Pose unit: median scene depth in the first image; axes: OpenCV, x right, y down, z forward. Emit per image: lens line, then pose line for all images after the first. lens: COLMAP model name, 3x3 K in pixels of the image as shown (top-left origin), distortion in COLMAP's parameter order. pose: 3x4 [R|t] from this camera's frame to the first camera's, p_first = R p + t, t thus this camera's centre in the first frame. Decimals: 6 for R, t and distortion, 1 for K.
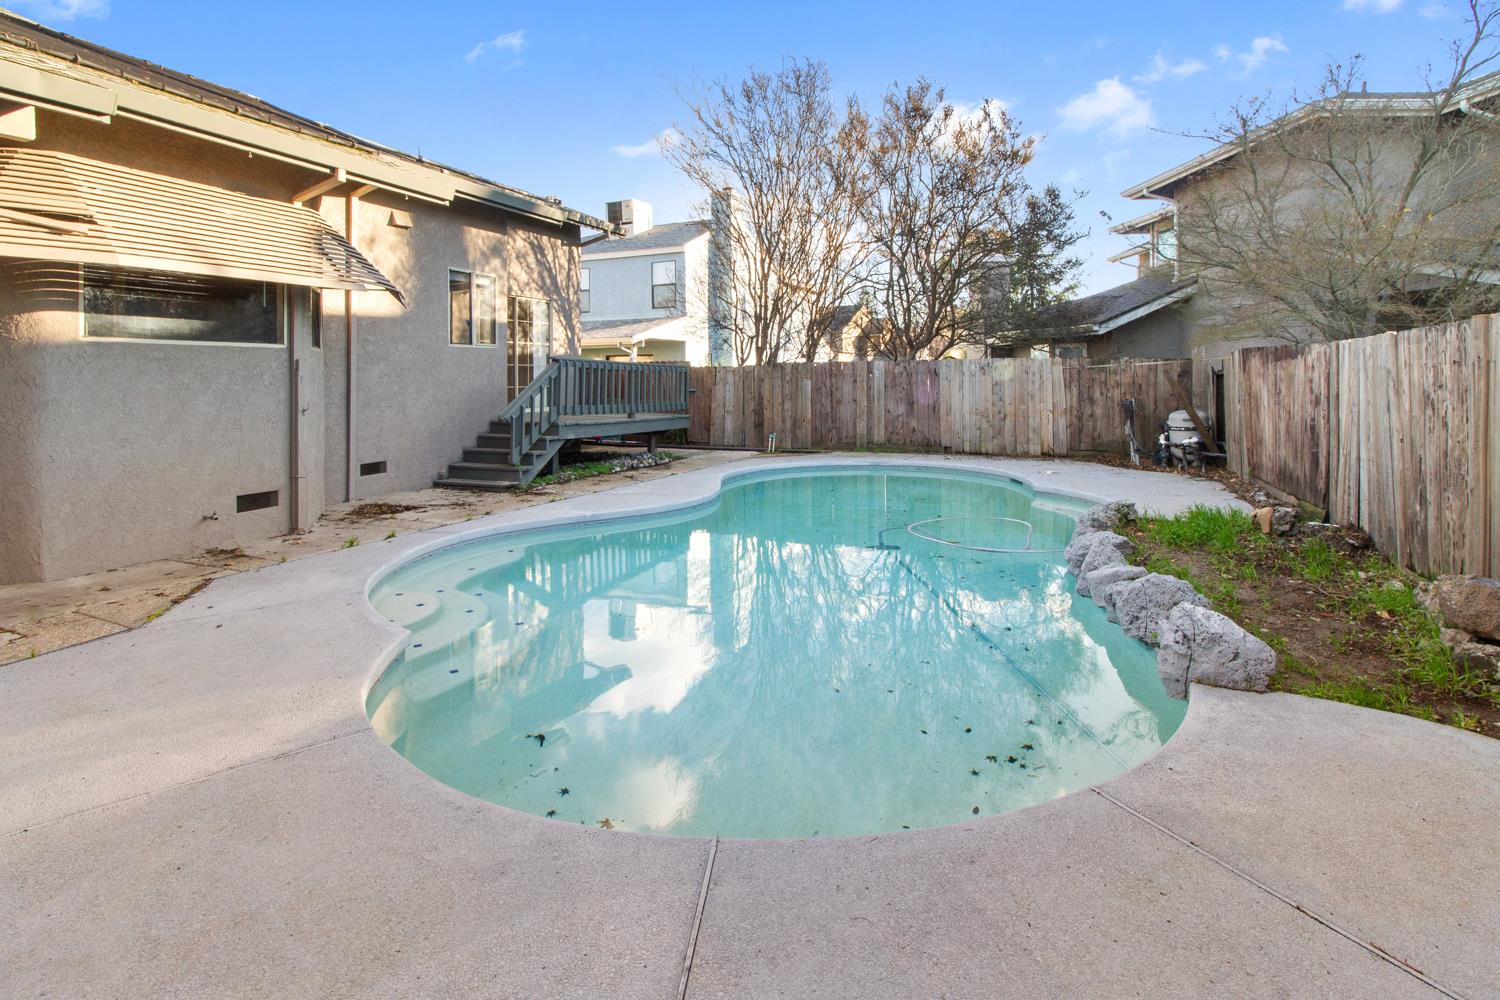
lens RADIAL K [[748.0, 0, 769.2], [0, 748.0, 381.9], [0, 0, 1]] dist [-0.000955, -0.000081]
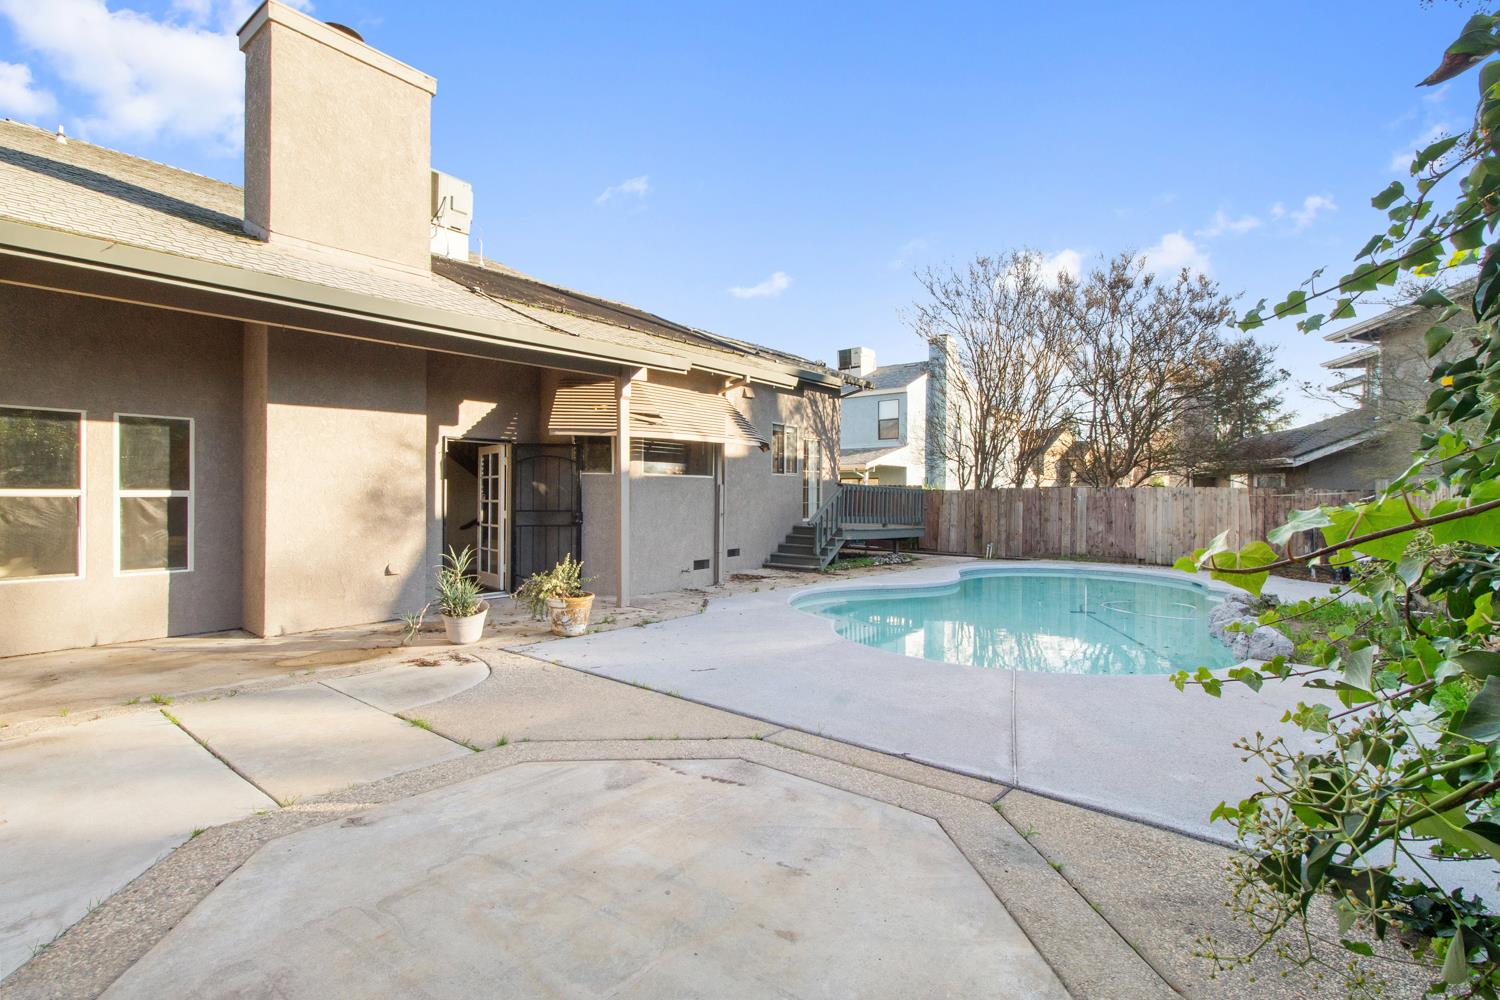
lens RADIAL K [[721.7, 0, 756.8], [0, 721.7, 495.8], [0, 0, 1]] dist [0.000926, 0.001978]
pose [[0.961692, 0.017502, -0.273573, -0.042983], [-0.019063, 0.999814, -0.003048, -0.000576], [0.273469, 0.008146, 0.961846, -0.290712]]
